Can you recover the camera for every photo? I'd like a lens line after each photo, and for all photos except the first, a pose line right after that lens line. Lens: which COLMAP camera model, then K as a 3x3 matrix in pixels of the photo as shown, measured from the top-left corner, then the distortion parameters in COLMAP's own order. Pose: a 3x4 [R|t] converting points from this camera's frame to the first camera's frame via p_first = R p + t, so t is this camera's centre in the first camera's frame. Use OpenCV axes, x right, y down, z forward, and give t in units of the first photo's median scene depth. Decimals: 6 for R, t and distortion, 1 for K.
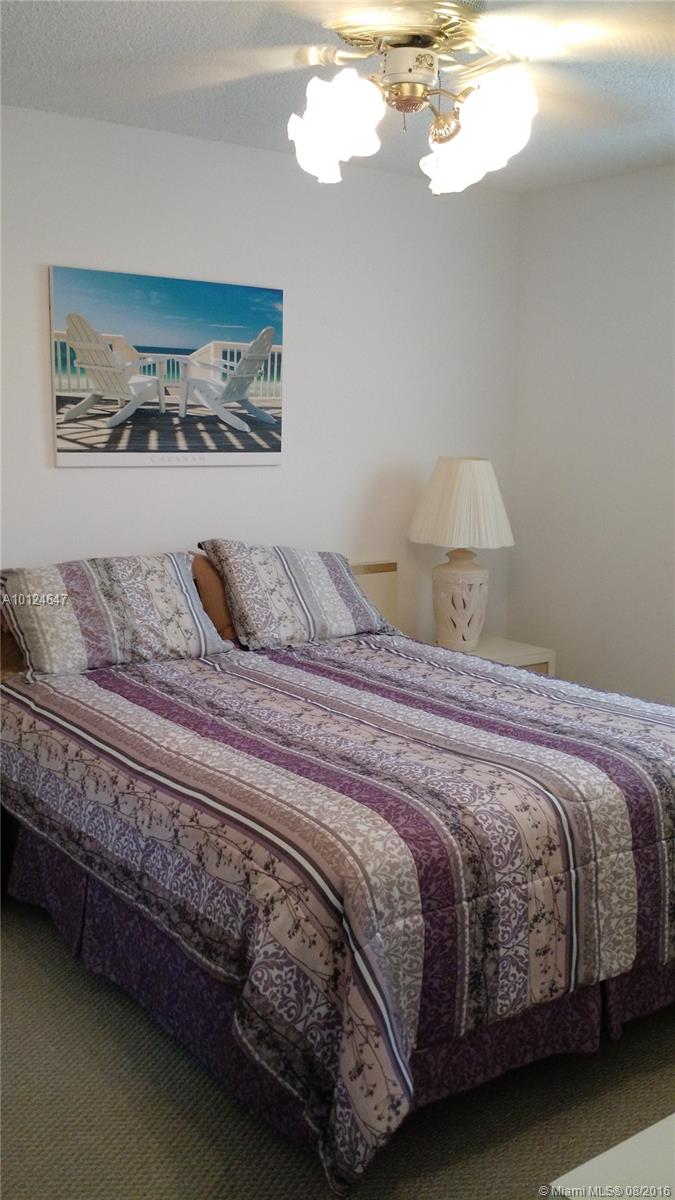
lens RADIAL K [[1088.0, 0, 337.5], [0, 1088.0, 600.0], [0, 0, 1]] dist [0.109220, -0.259925]
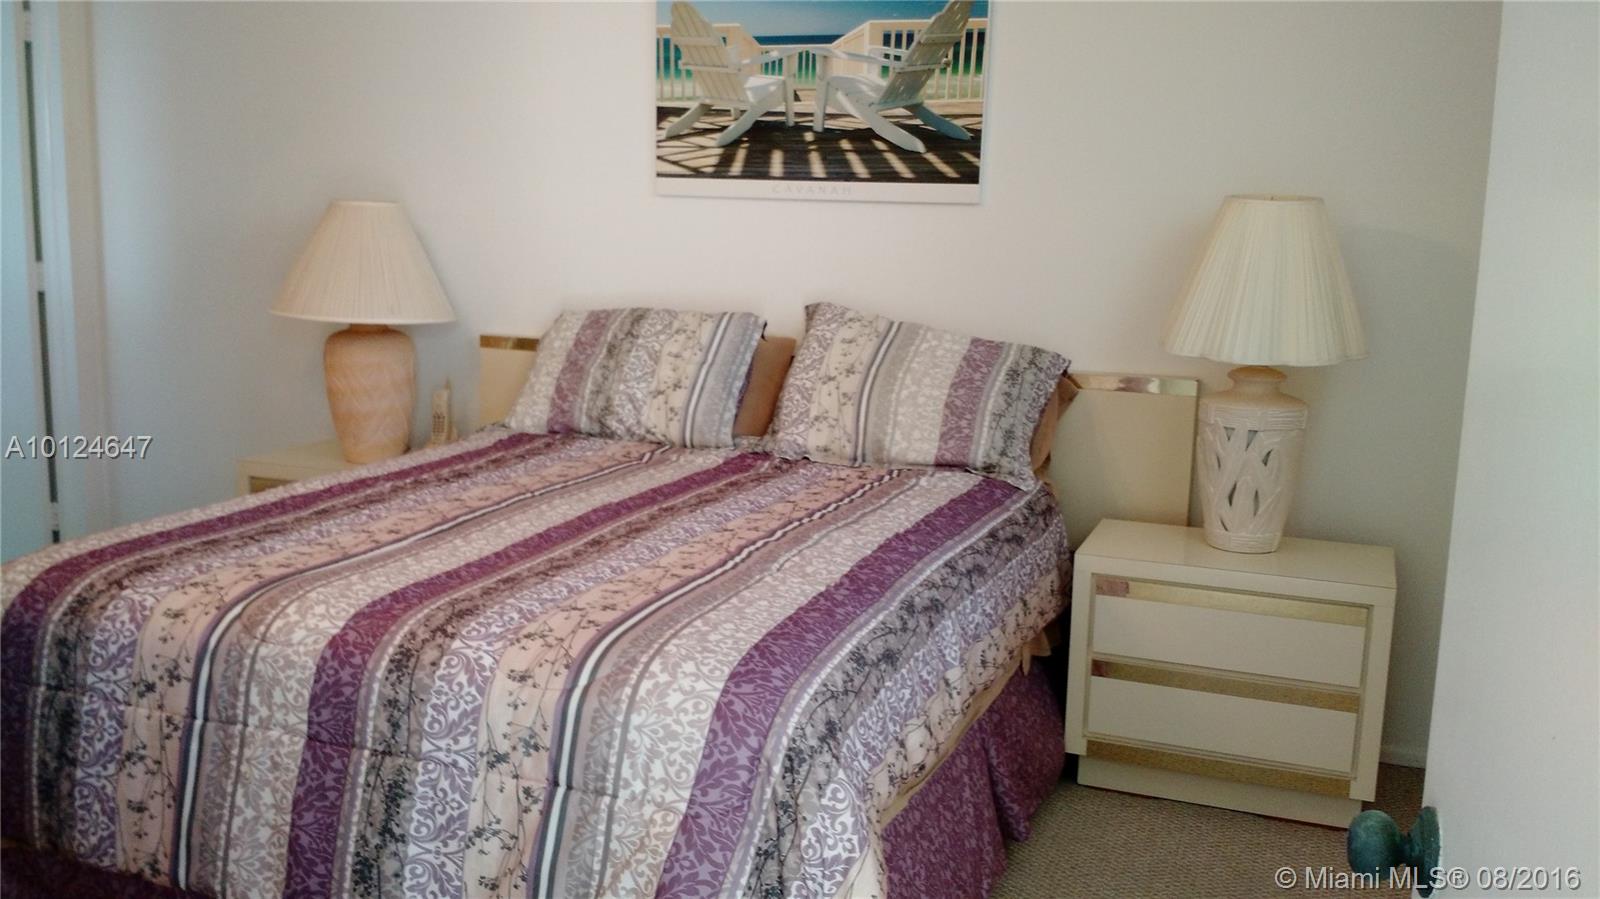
lens RADIAL K [[1450.7, 0, 767.2], [0, 1450.7, 478.9], [0, 0, 1]] dist [0.109220, -0.259925]
pose [[0.546880, 0.163687, -0.821053, 0.681271], [-0.148193, 0.984141, 0.097494, -0.029986], [0.823991, 0.068357, 0.562465, 0.448653]]
